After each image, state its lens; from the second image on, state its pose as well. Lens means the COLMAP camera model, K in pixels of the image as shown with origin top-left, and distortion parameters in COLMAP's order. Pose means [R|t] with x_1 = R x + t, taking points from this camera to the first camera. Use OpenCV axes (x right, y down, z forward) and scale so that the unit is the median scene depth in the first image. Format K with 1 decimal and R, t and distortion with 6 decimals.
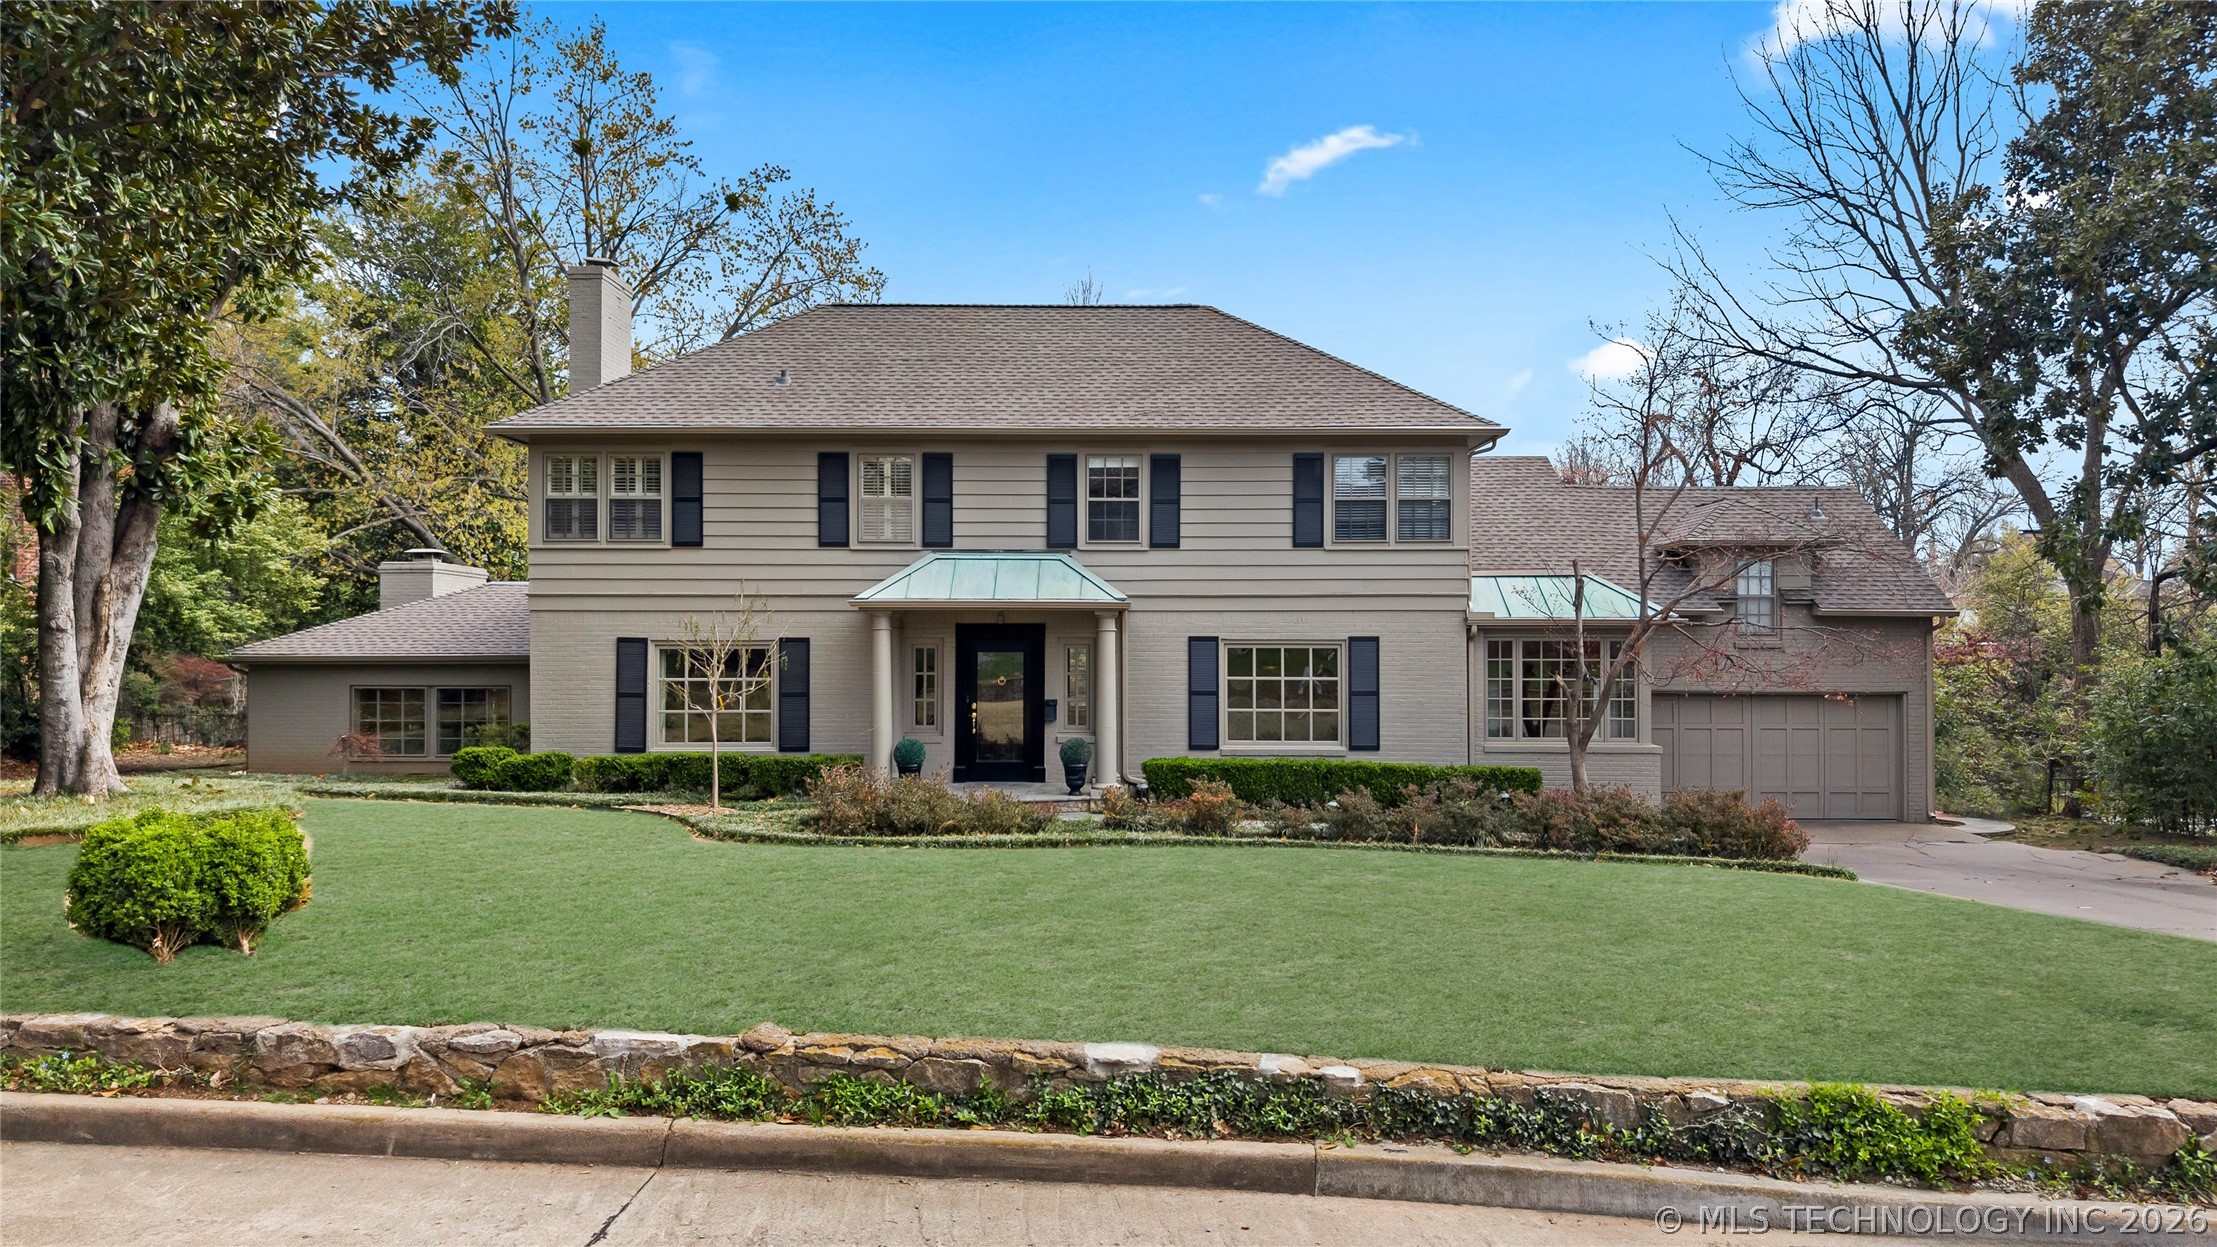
lens RADIAL K [[1555.7, 0, 1152.1], [0, 1555.7, 618.3], [0, 0, 1]] dist [0.035881, -0.000685]
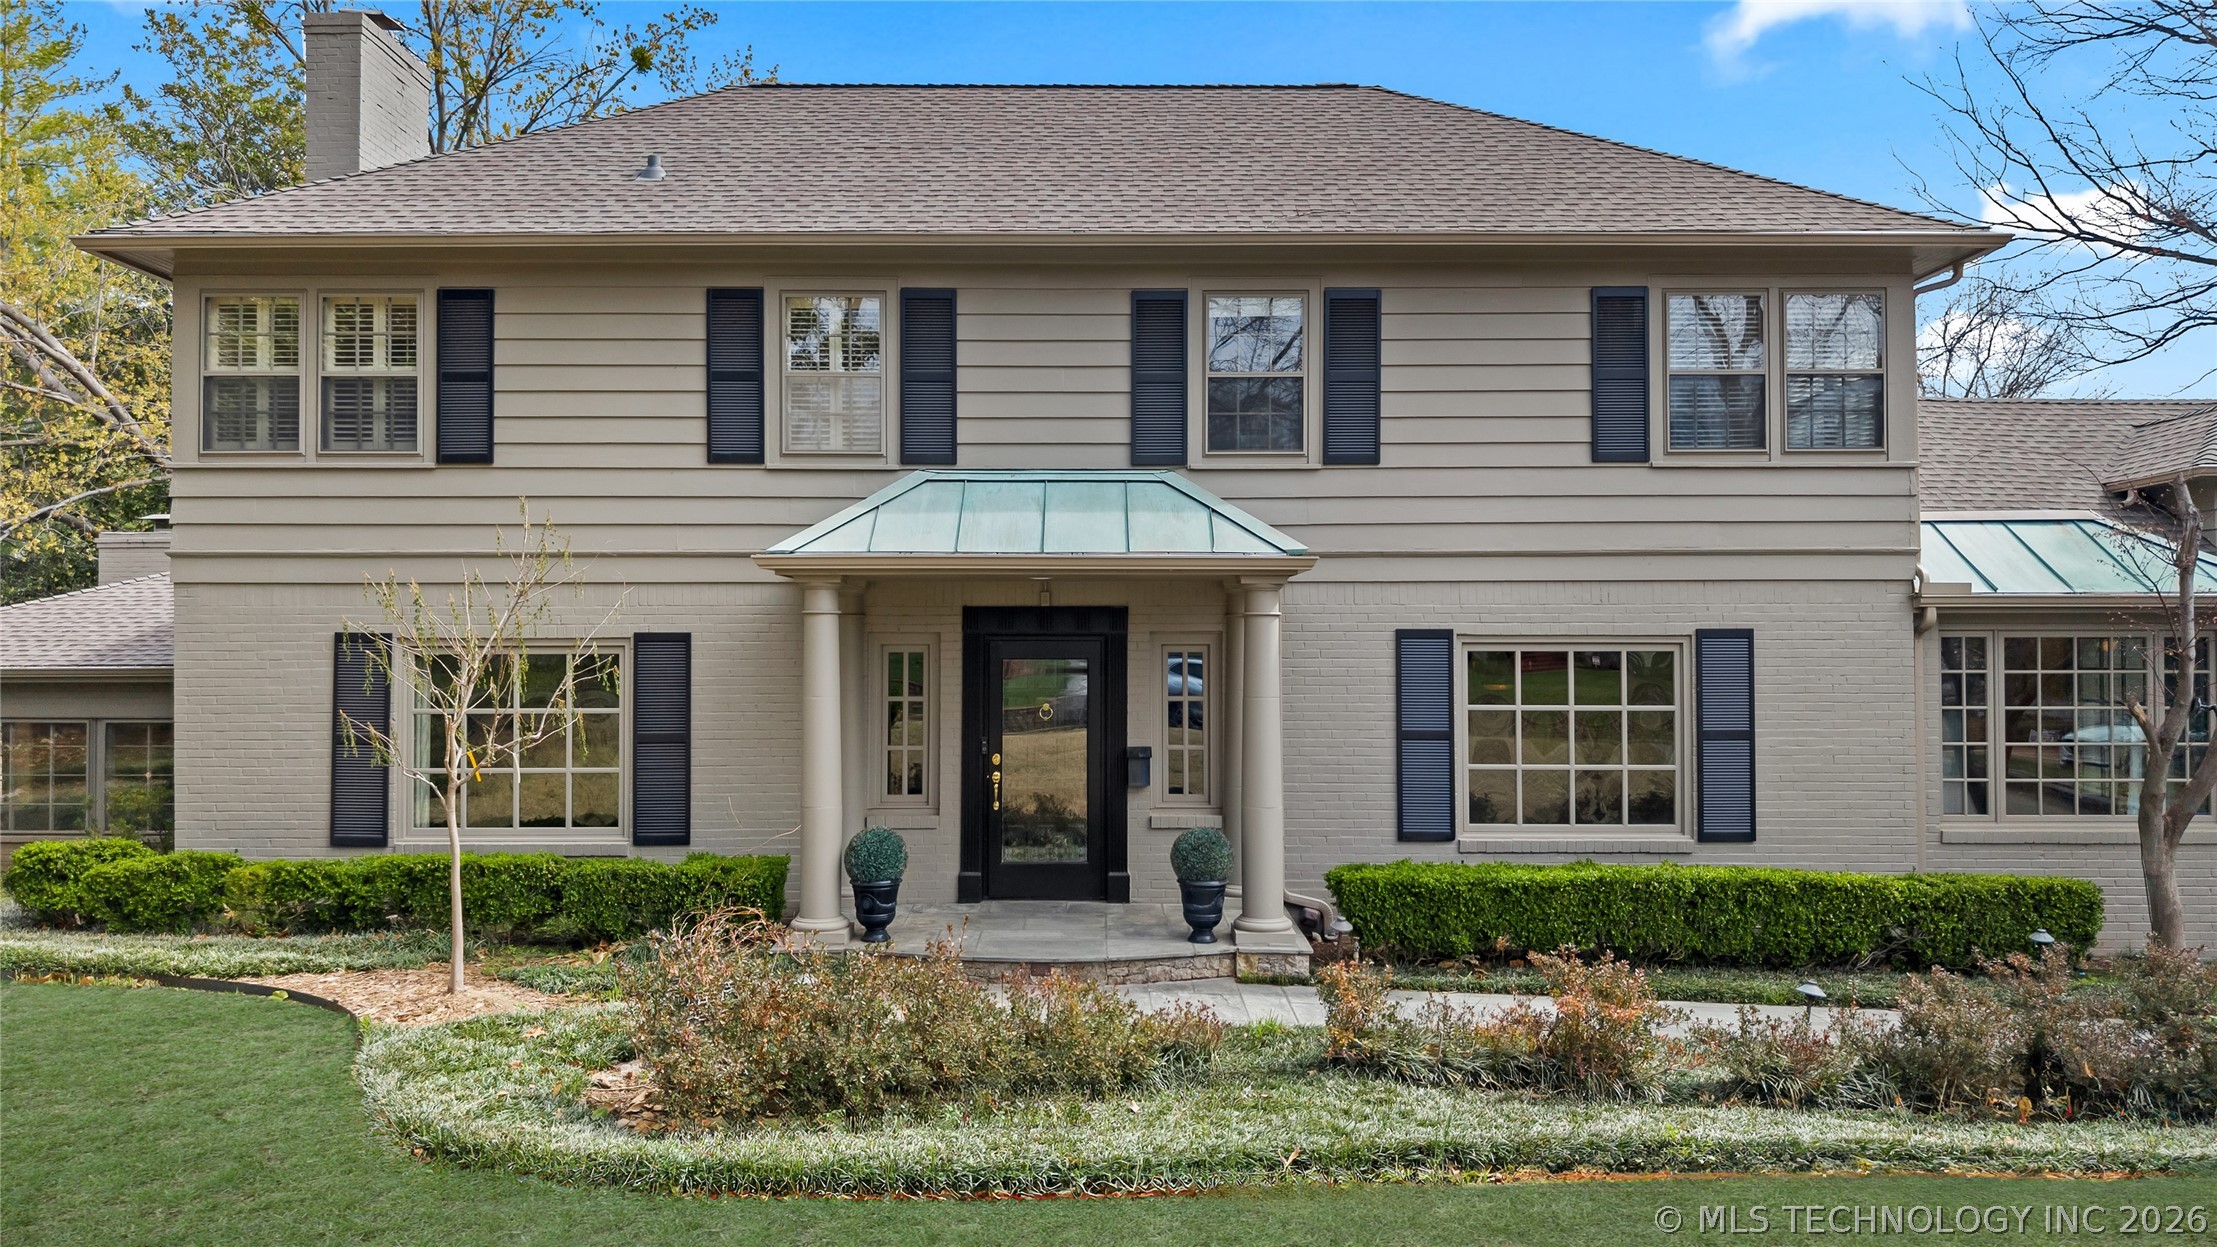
lens RADIAL K [[1566.1, 0, 1100.3], [0, 1566.1, 626.4], [0, 0, 1]] dist [0.007198, -0.024713]
pose [[0.999867, -0.002552, -0.016103, -0.070048], [0.002386, 0.999944, -0.010297, 0.016048], [0.016128, 0.010257, 0.999817, 0.462495]]
